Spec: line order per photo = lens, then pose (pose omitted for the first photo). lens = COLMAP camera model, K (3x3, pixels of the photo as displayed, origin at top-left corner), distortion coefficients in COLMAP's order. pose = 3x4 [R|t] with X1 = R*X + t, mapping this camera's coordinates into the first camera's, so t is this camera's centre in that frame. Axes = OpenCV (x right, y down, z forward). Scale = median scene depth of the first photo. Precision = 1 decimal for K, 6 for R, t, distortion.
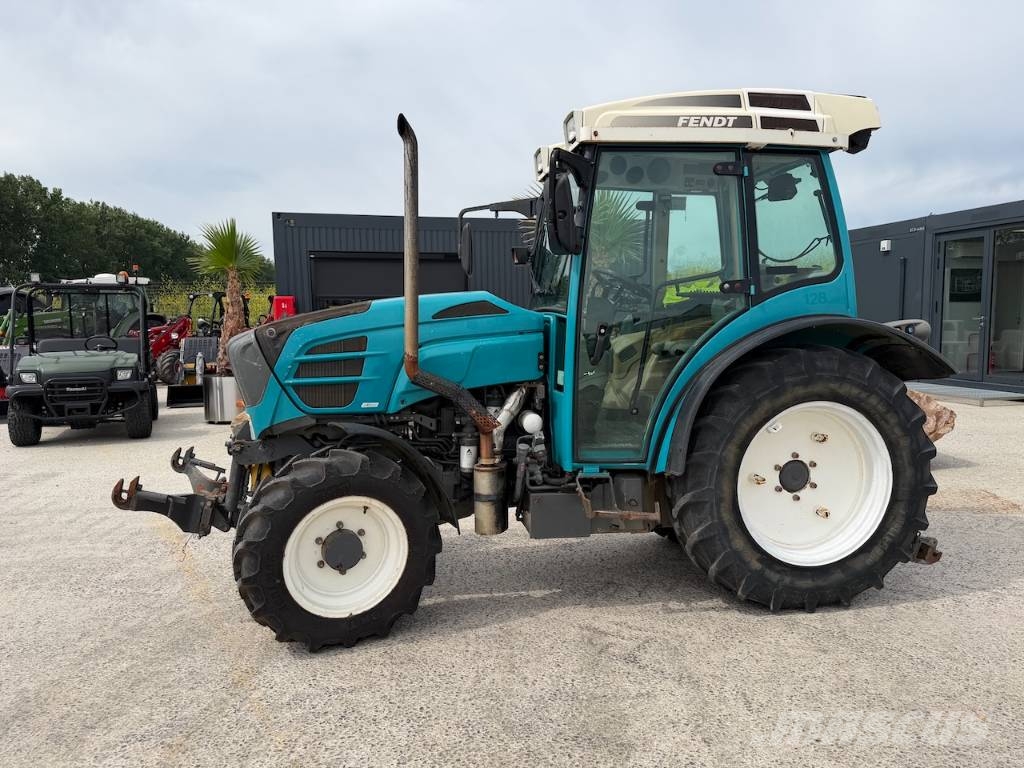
lens RADIAL K [[722.8, 0, 506.7], [0, 722.8, 382.1], [0, 0, 1]] dist [0.037181, -0.049763]
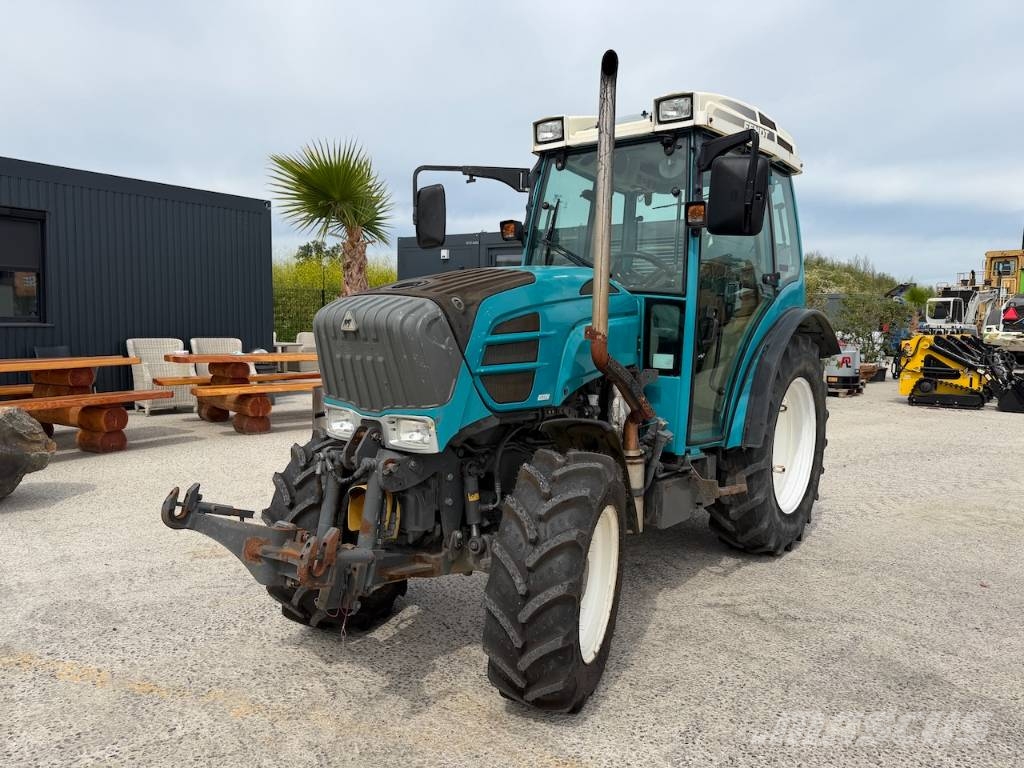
lens RADIAL K [[722.8, 0, 510.0], [0, 722.8, 384.8], [0, 0, 1]] dist [0.037181, -0.049763]
pose [[0.736921, -0.034417, 0.675102, -0.749037], [0.029863, 0.999386, 0.018350, 0.001429], [-0.675319, 0.006638, 0.737496, 0.418612]]
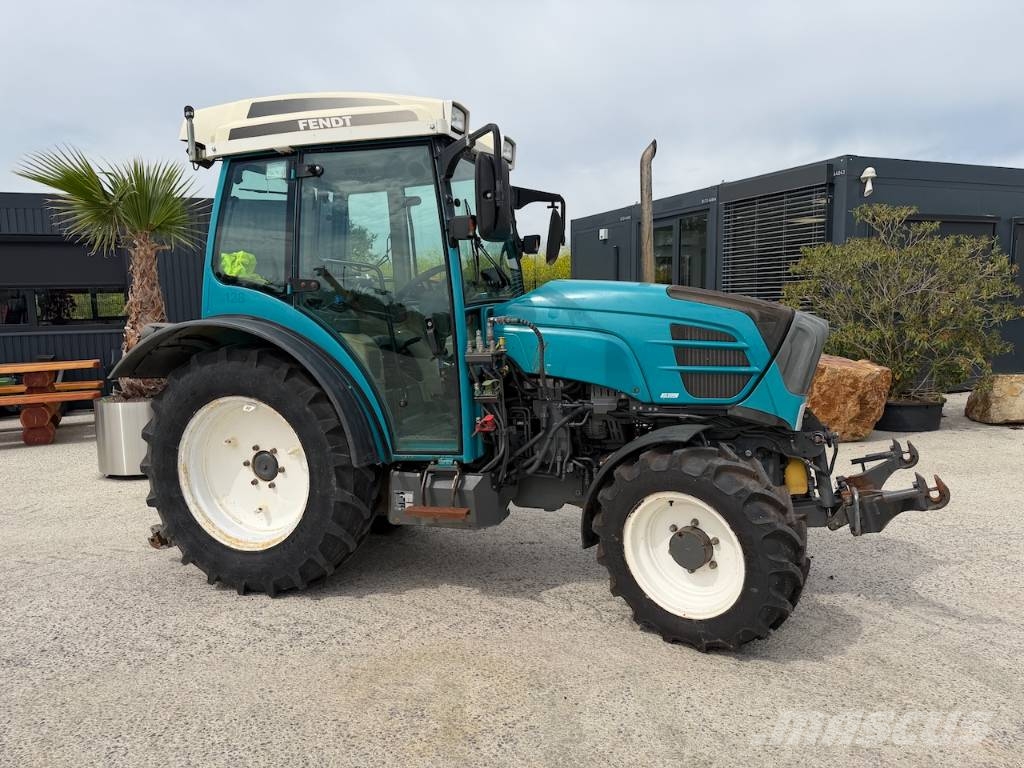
lens RADIAL K [[722.8, 0, 510.5], [0, 722.8, 383.7], [0, 0, 1]] dist [0.037181, -0.049763]
pose [[0.983613, -0.028712, 0.177993, 0.863758], [0.024432, 0.999358, 0.026193, -0.029583], [-0.178631, -0.021415, 0.983683, 0.087790]]
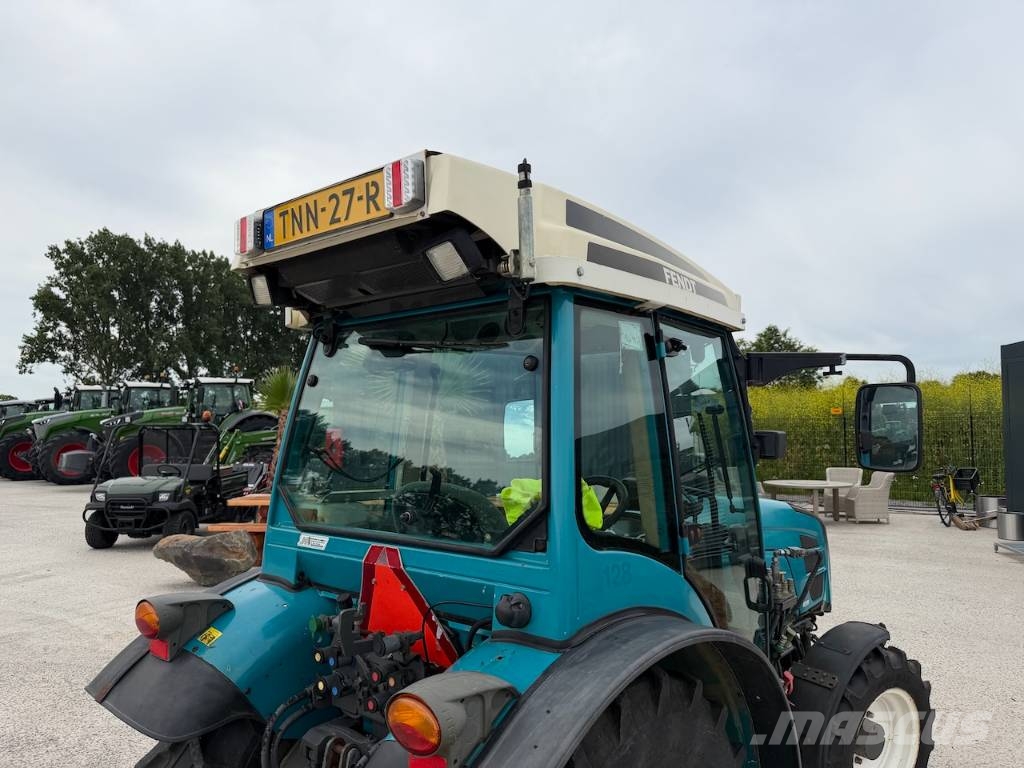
lens RADIAL K [[722.8, 0, 515.8], [0, 722.8, 383.6], [0, 0, 1]] dist [0.037181, -0.049763]
pose [[0.908386, -0.015573, -0.417842, 1.425034], [-0.042789, 0.990598, -0.129943, -0.170958], [0.415937, 0.135918, 0.899179, 0.246407]]
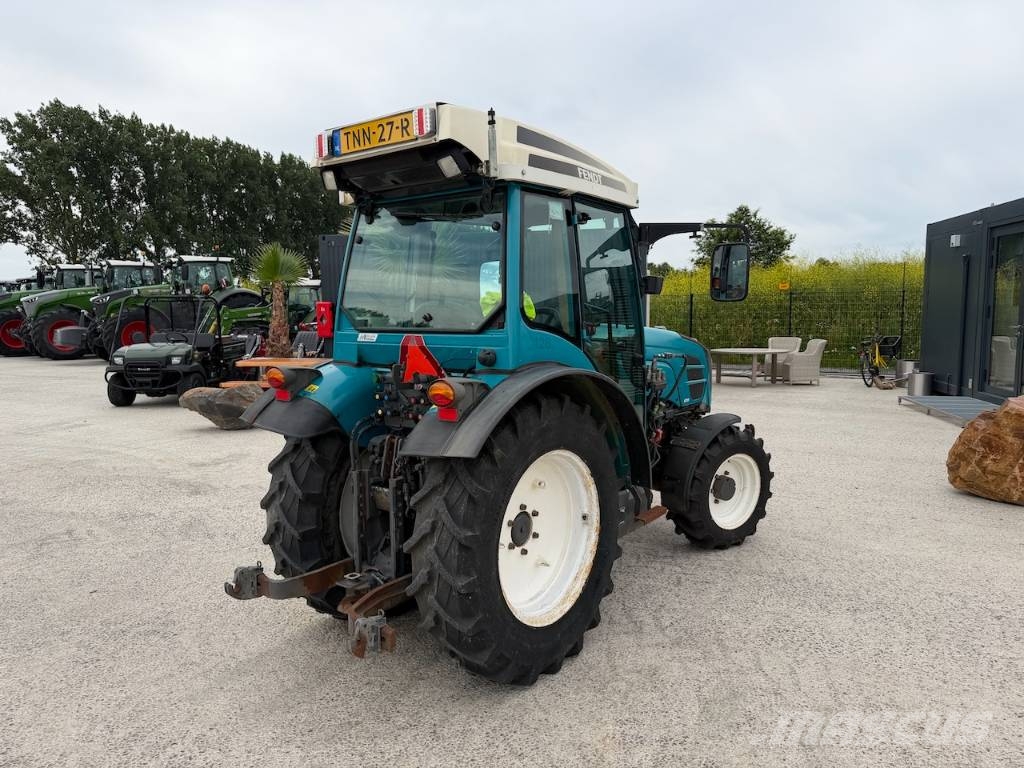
lens RADIAL K [[722.8, 0, 506.0], [0, 722.8, 386.9], [0, 0, 1]] dist [0.037181, -0.049763]
pose [[0.918218, 0.049343, -0.392991, 1.599462], [-0.039121, 0.998656, 0.033985, -0.081696], [0.394140, -0.015831, 0.918914, -0.124422]]
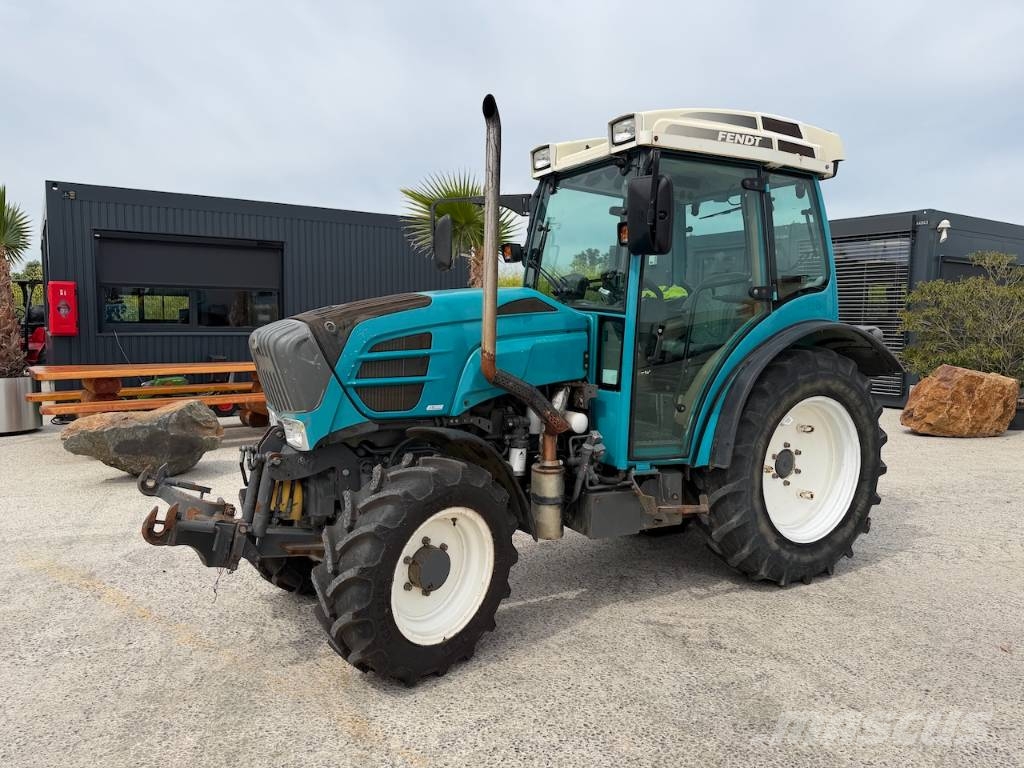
lens RADIAL K [[722.8, 0, 505.6], [0, 722.8, 379.2], [0, 0, 1]] dist [0.037181, -0.049763]
pose [[0.934298, -0.006159, 0.356439, -0.422255], [0.007338, 0.999971, -0.001956, -0.001762], [-0.356417, 0.004443, 0.934317, 0.112997]]
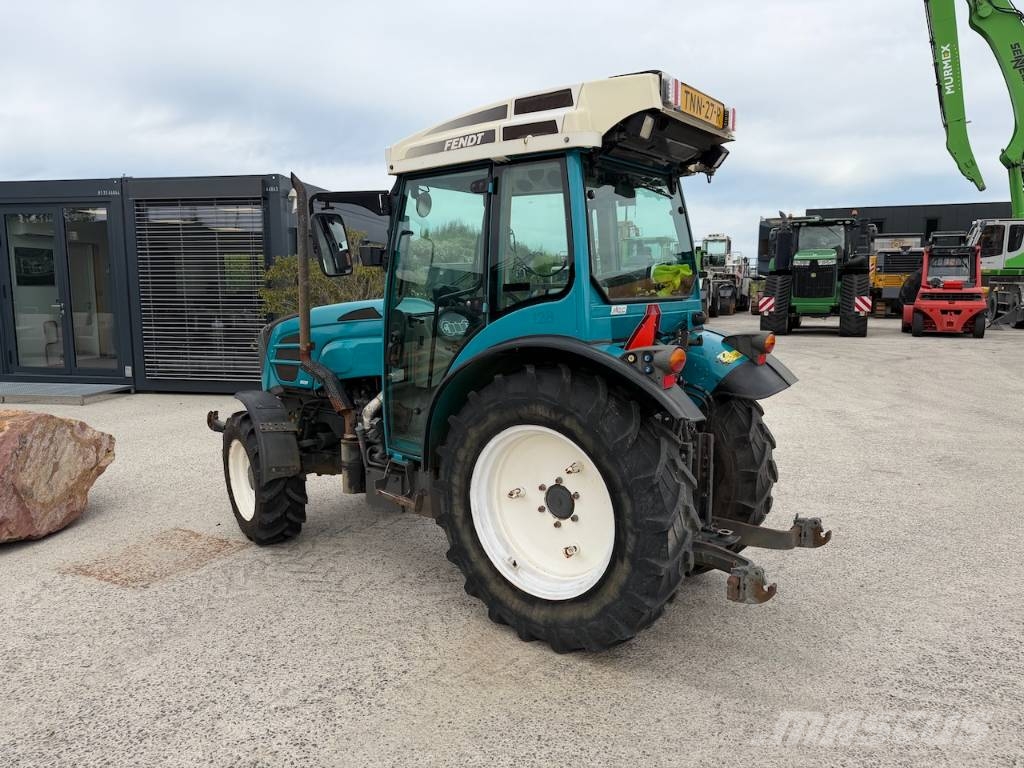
lens RADIAL K [[722.8, 0, 505.6], [0, 722.8, 384.9], [0, 0, 1]] dist [0.037181, -0.049763]
pose [[0.377154, -0.113229, 0.919203, 0.072765], [0.076207, 0.992927, 0.091043, -0.109548], [-0.923010, 0.035713, 0.383115, 0.541161]]
